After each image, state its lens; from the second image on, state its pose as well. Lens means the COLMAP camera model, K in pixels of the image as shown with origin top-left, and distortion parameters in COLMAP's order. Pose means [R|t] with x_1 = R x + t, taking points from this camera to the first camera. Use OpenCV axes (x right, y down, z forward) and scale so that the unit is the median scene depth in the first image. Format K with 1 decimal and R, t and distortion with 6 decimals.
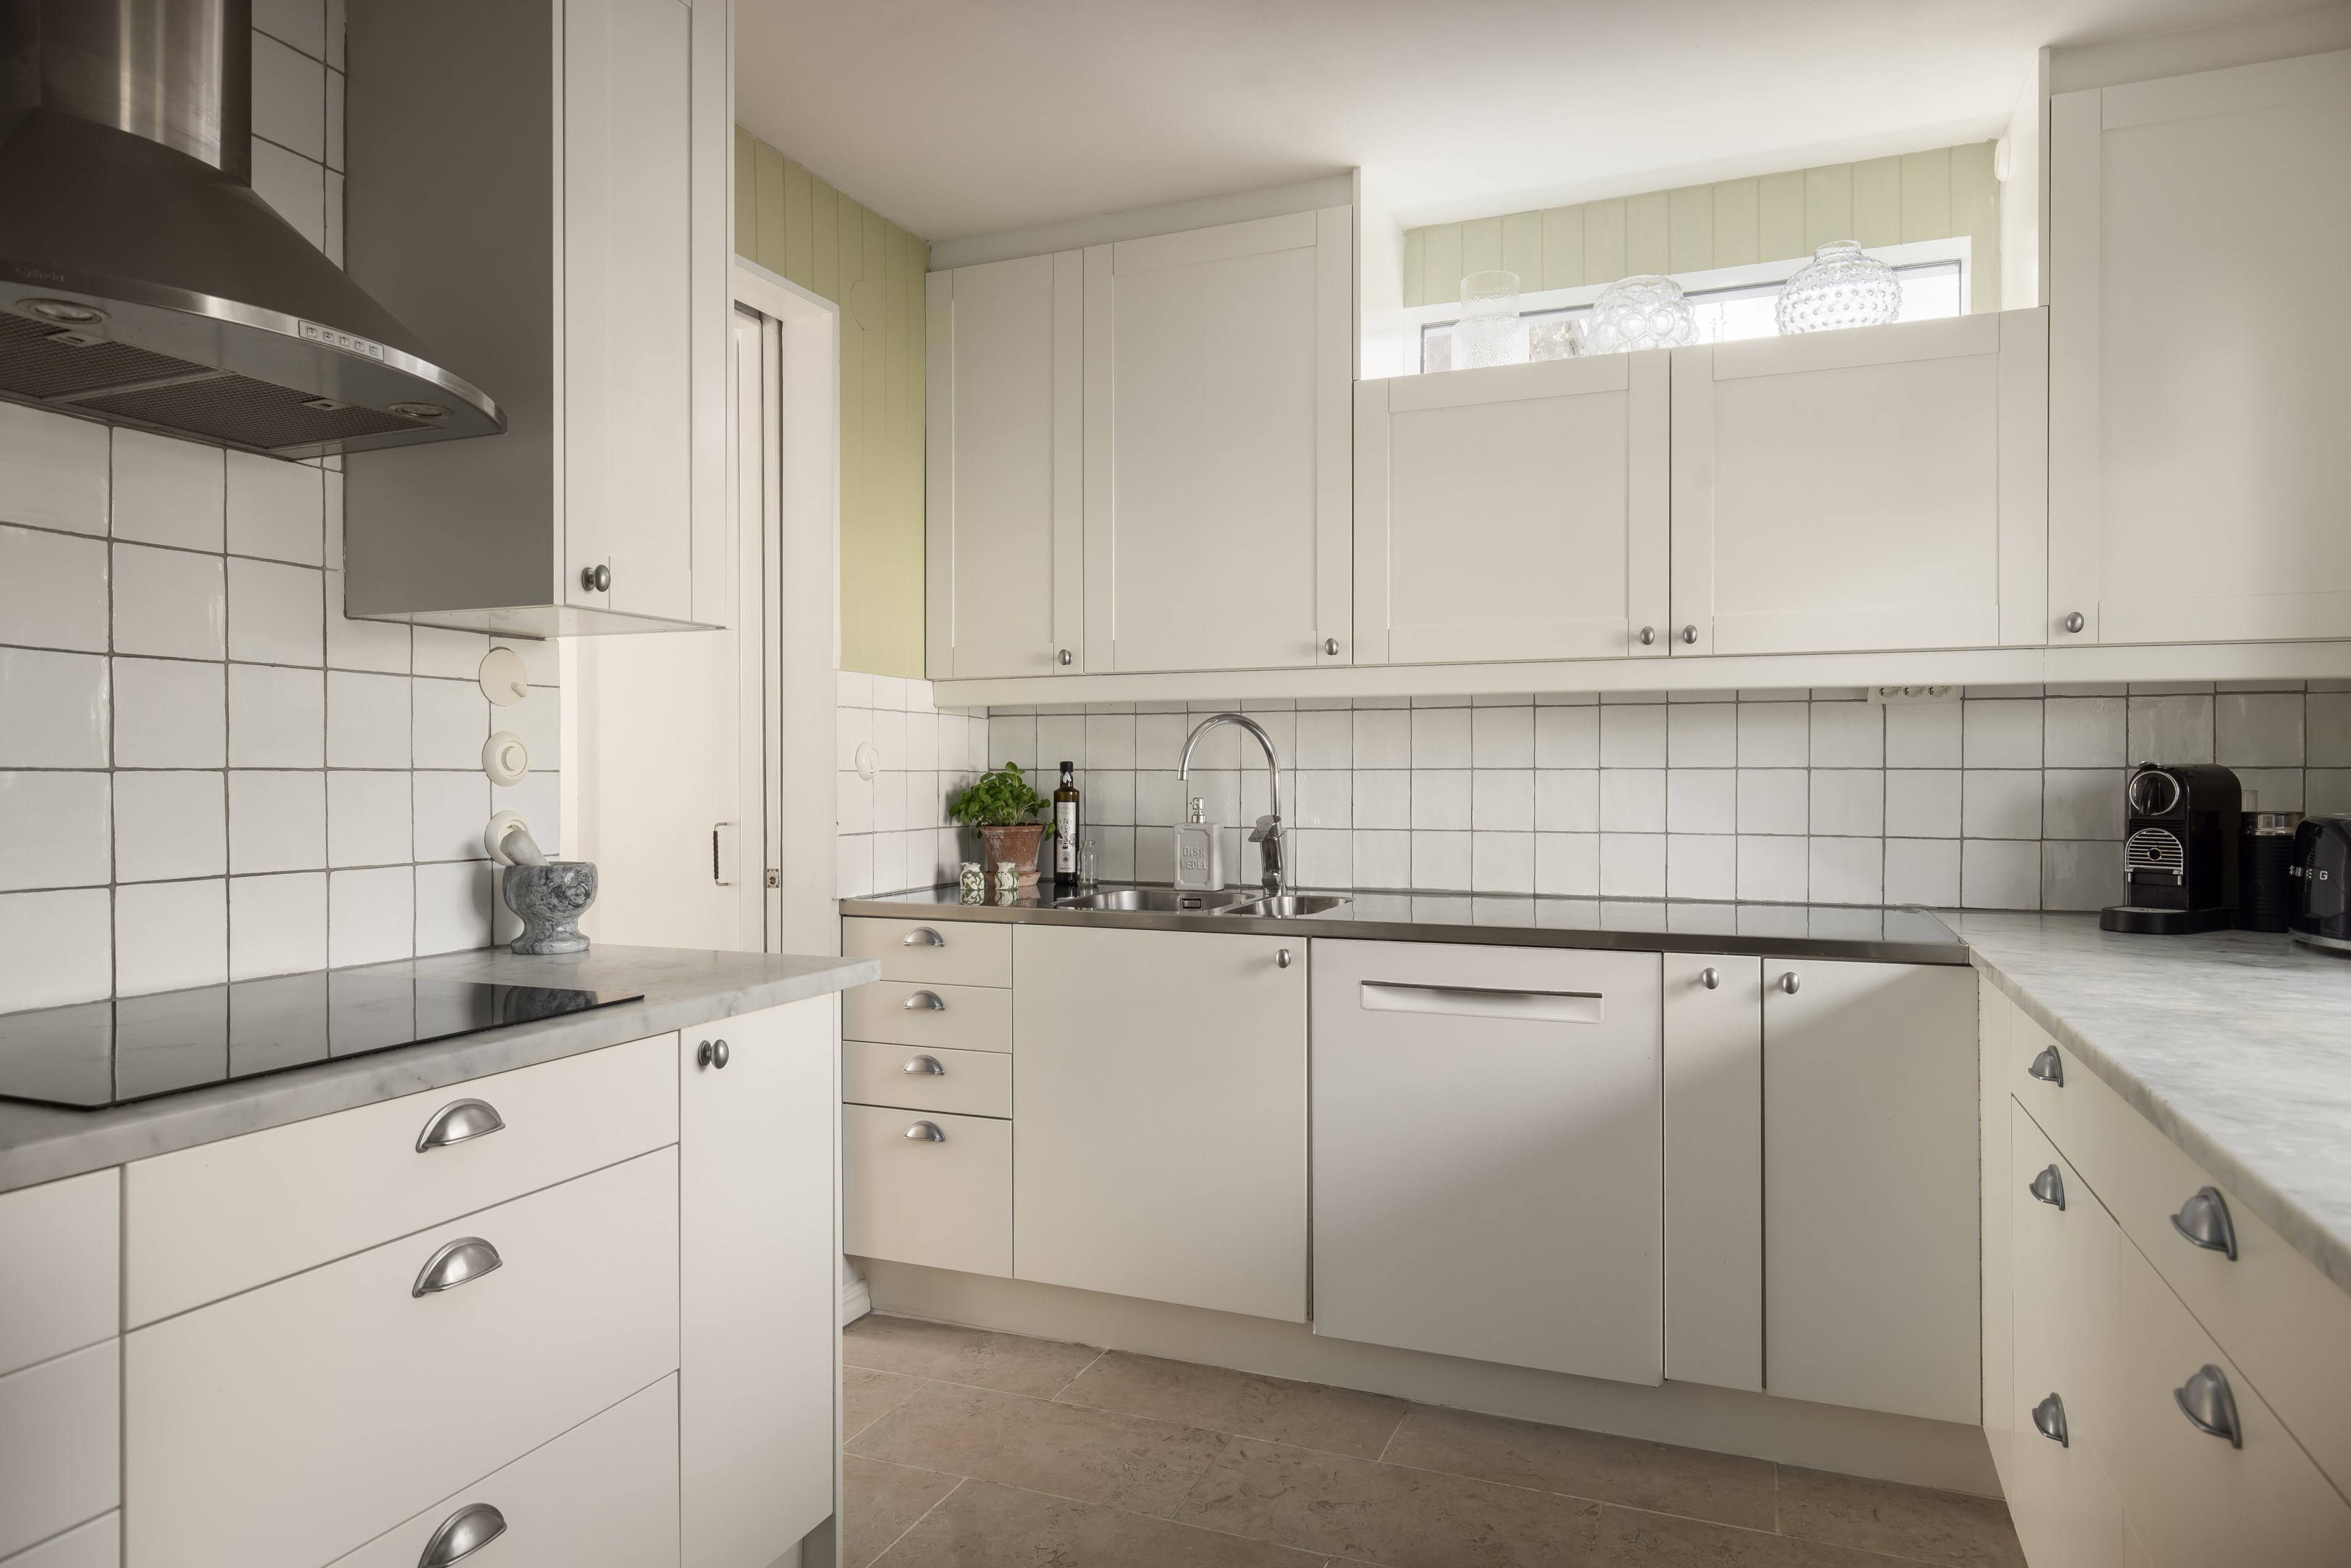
lens RADIAL K [[1401.5, 0, 1175.0], [0, 1401.5, 778.1], [0, 0, 1]] dist [0.001734, 0.000032]
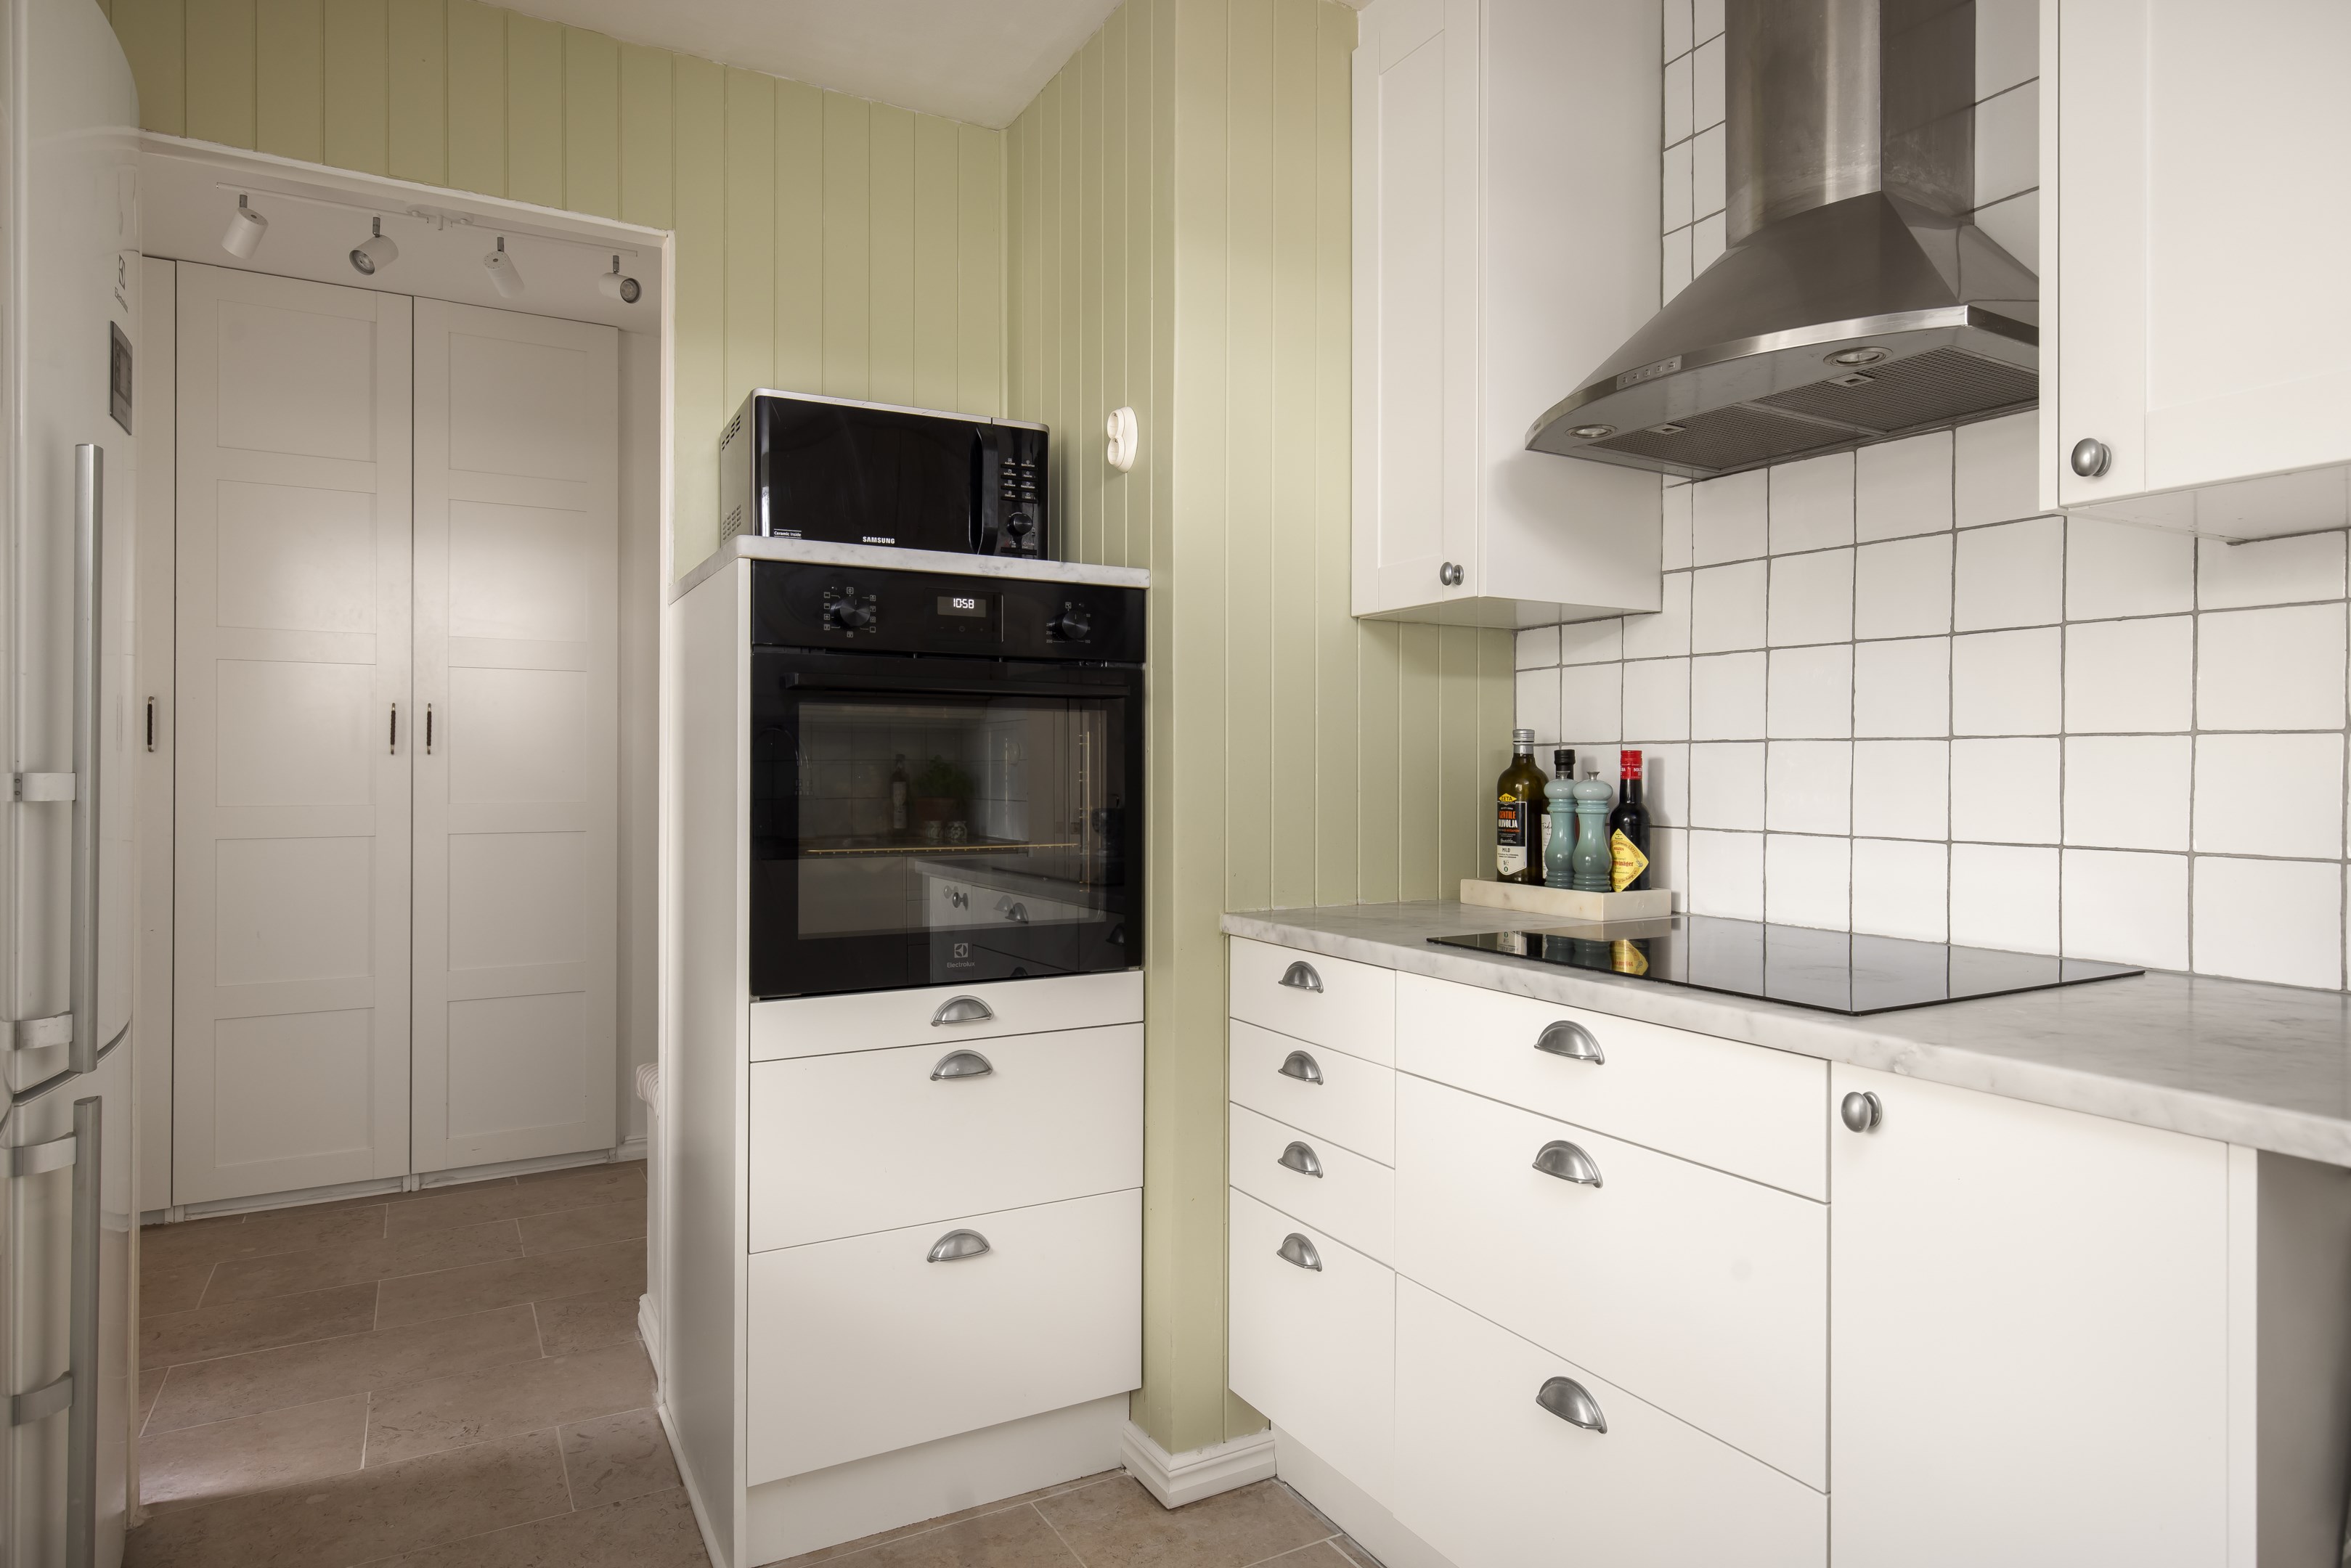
lens RADIAL K [[1306.2, 0, 1174.0], [0, 1306.2, 771.9], [0, 0, 1]] dist [0.002614, 0.000565]
pose [[-0.622813, 0.002642, -0.782366, 0.431553], [-0.006504, 0.999942, 0.008554, 0.015893], [0.782343, 0.010415, -0.622760, 1.159458]]
